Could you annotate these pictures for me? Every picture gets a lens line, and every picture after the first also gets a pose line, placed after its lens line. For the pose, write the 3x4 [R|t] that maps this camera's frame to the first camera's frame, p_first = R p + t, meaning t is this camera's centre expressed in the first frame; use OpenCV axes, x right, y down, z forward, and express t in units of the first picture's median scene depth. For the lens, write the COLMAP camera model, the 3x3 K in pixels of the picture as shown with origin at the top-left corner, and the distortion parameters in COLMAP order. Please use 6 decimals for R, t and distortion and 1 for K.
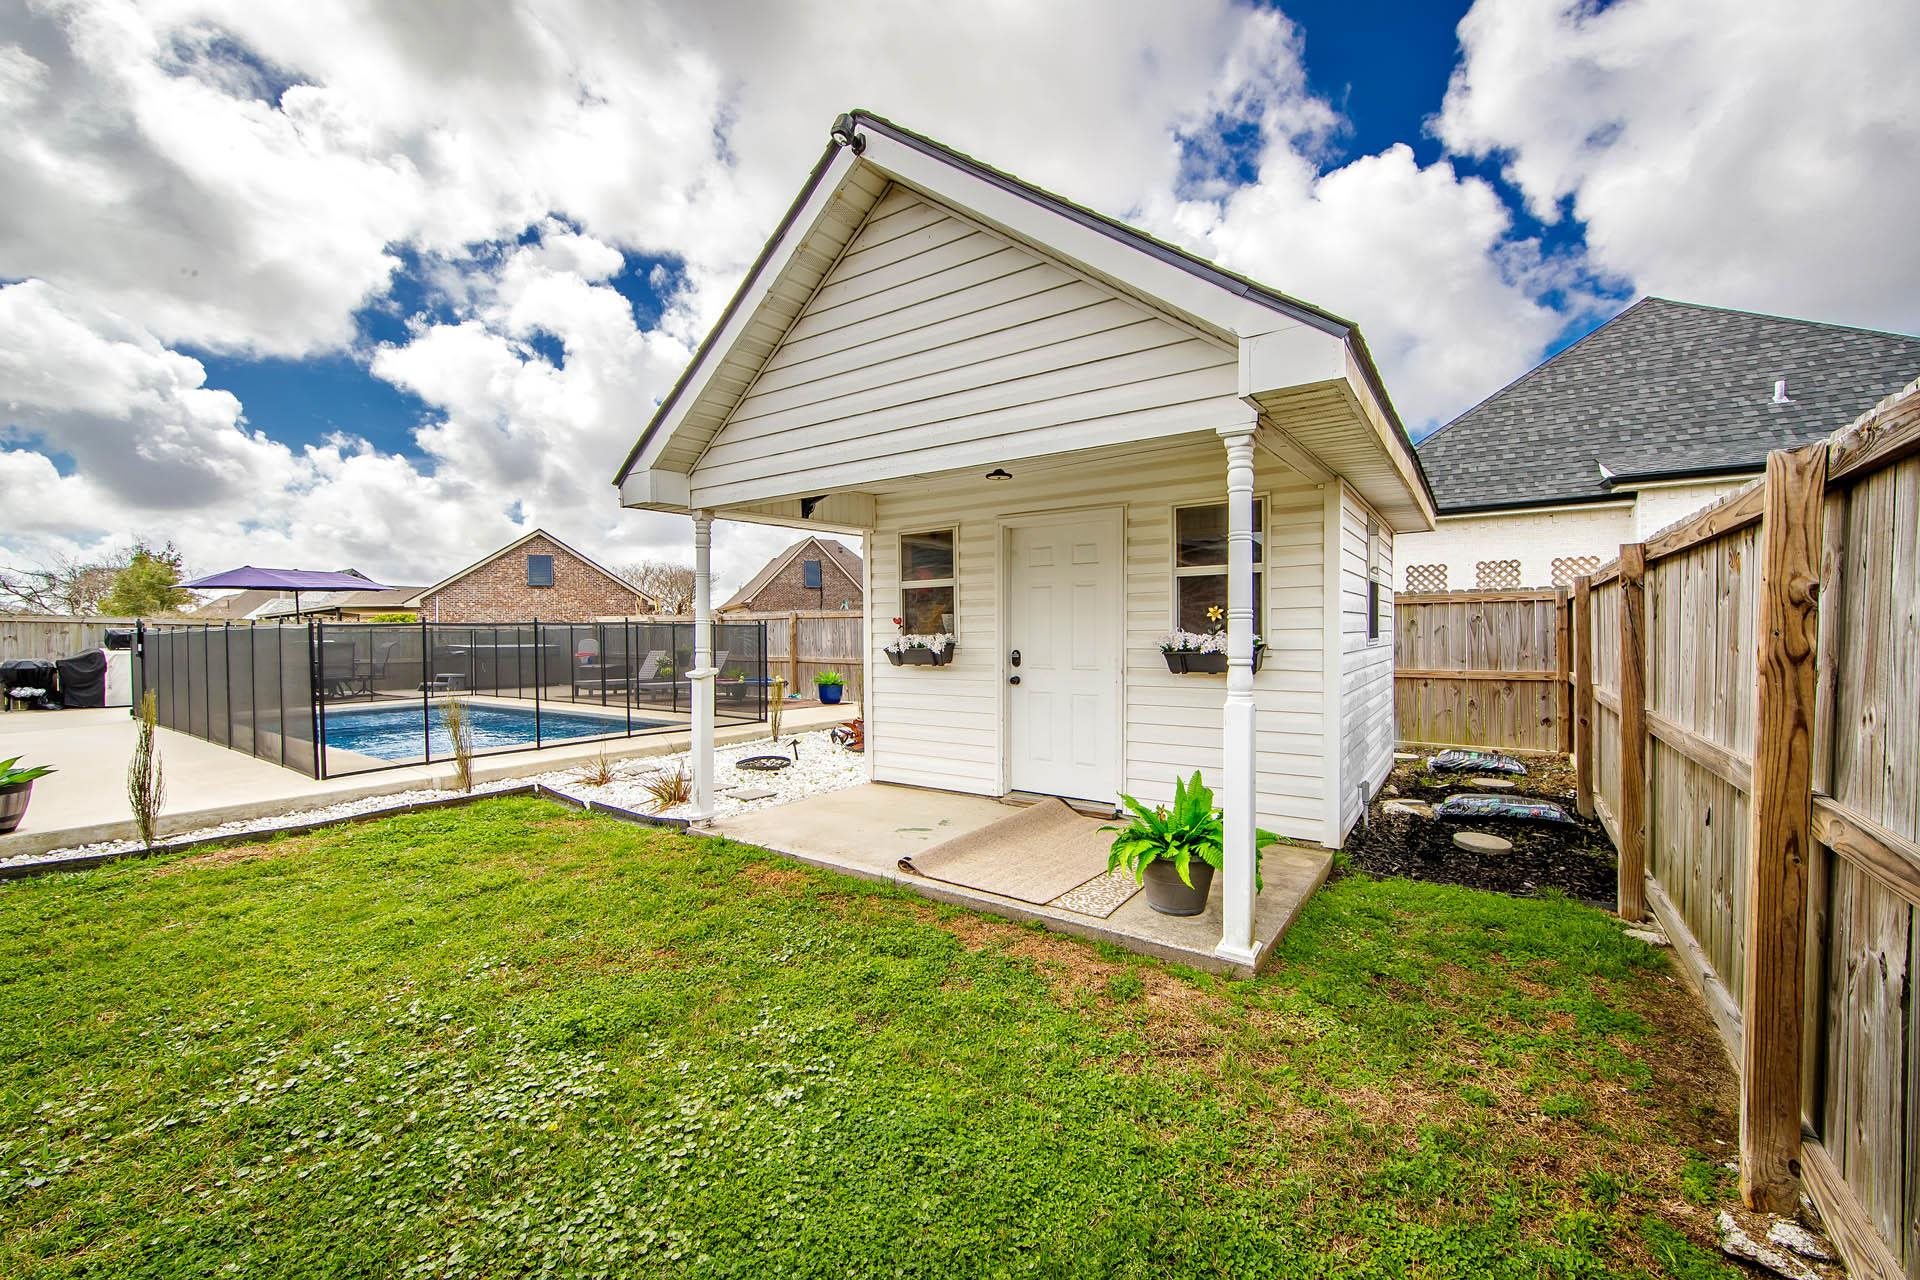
lens RADIAL K [[760.5, 0, 964.4], [0, 760.5, 648.0], [0, 0, 1]] dist [0.000445, 0.000032]
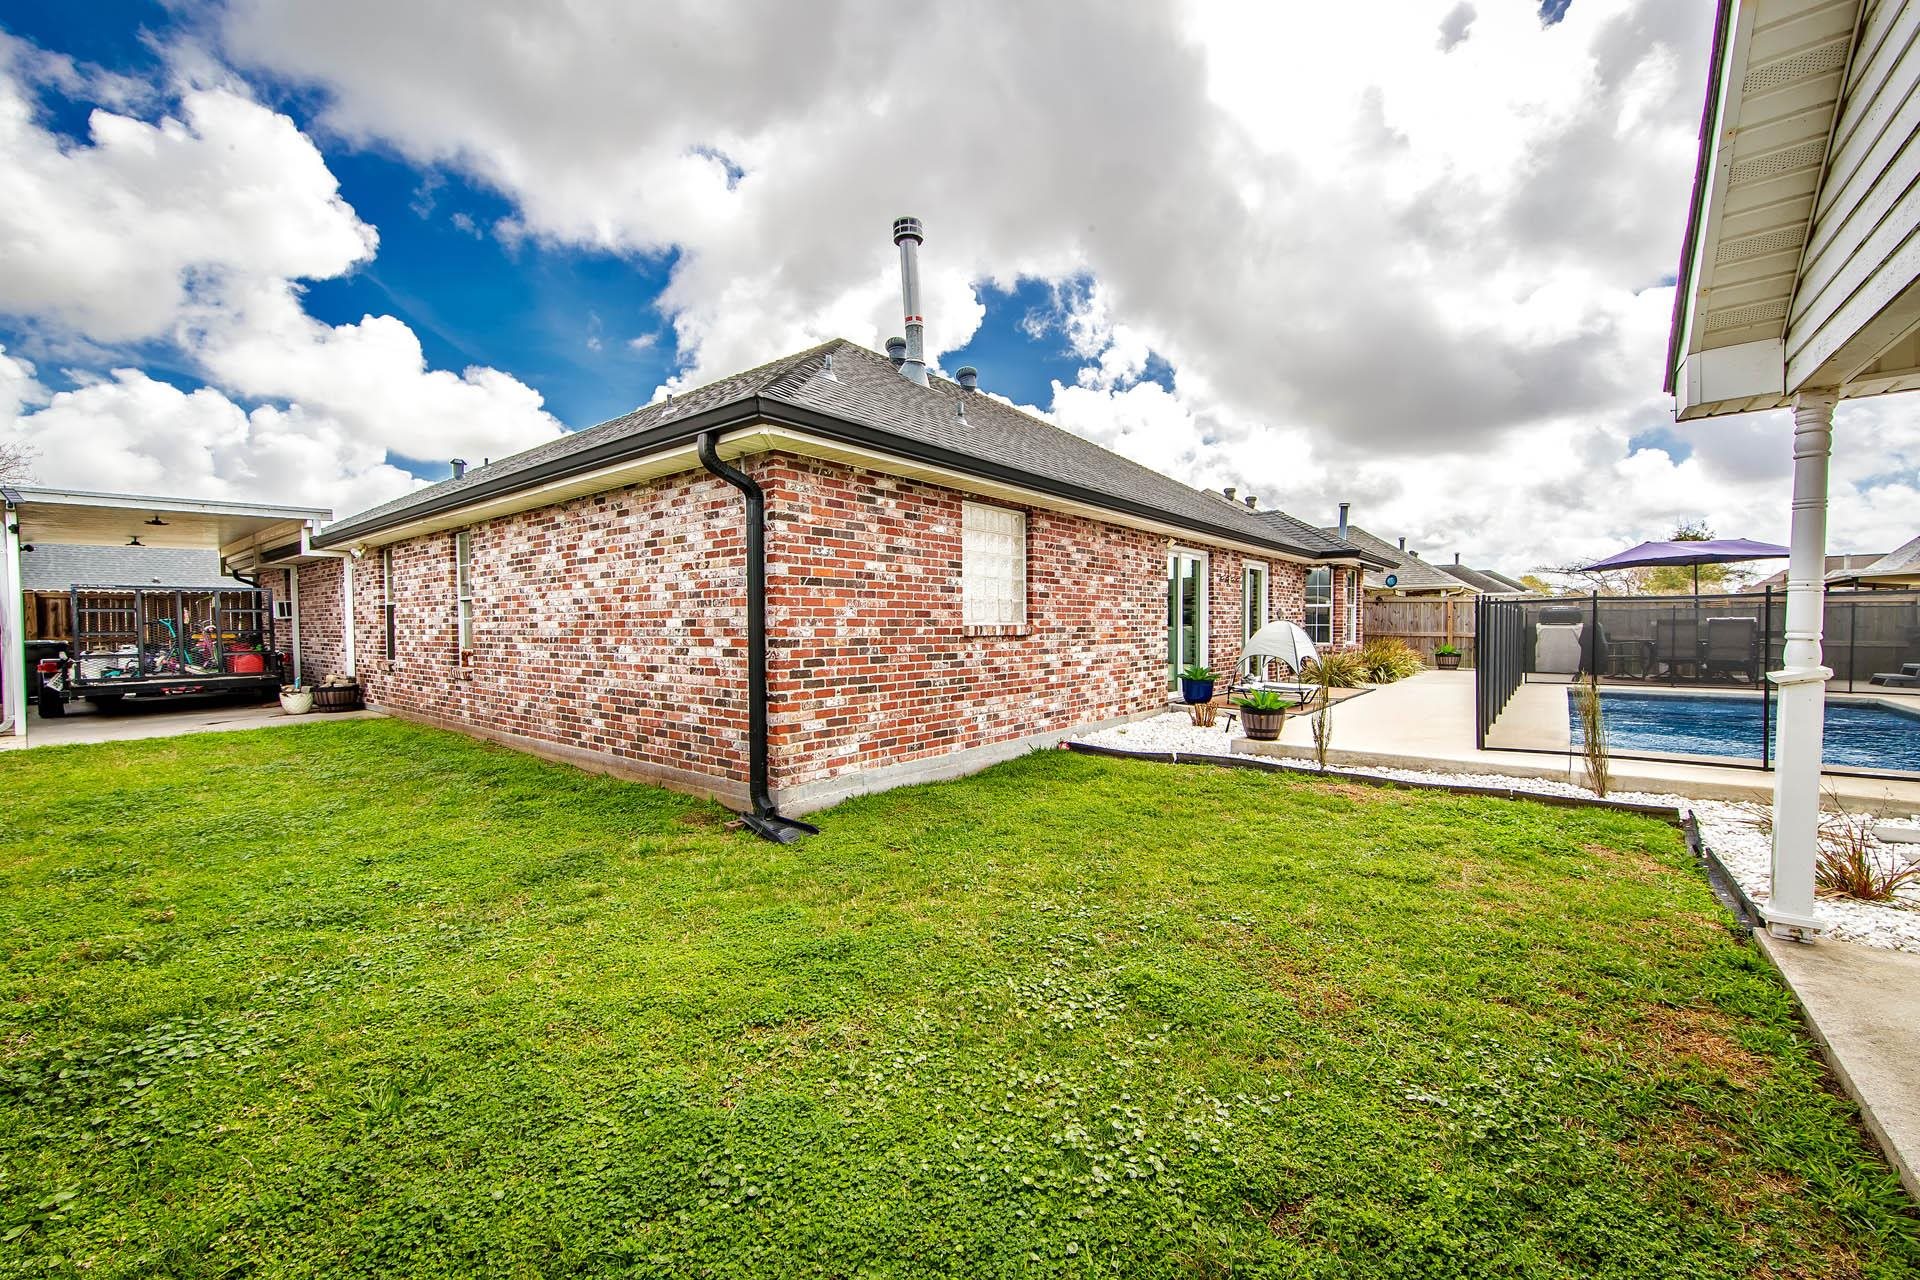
lens RADIAL K [[760.5, 0, 961.9], [0, 760.5, 635.9], [0, 0, 1]] dist [0.000445, 0.000032]
pose [[-0.051166, 0.031740, -0.998186, 0.300580], [-0.015154, 0.999355, 0.032554, -0.009001], [0.998575, 0.016792, -0.050652, 0.431598]]
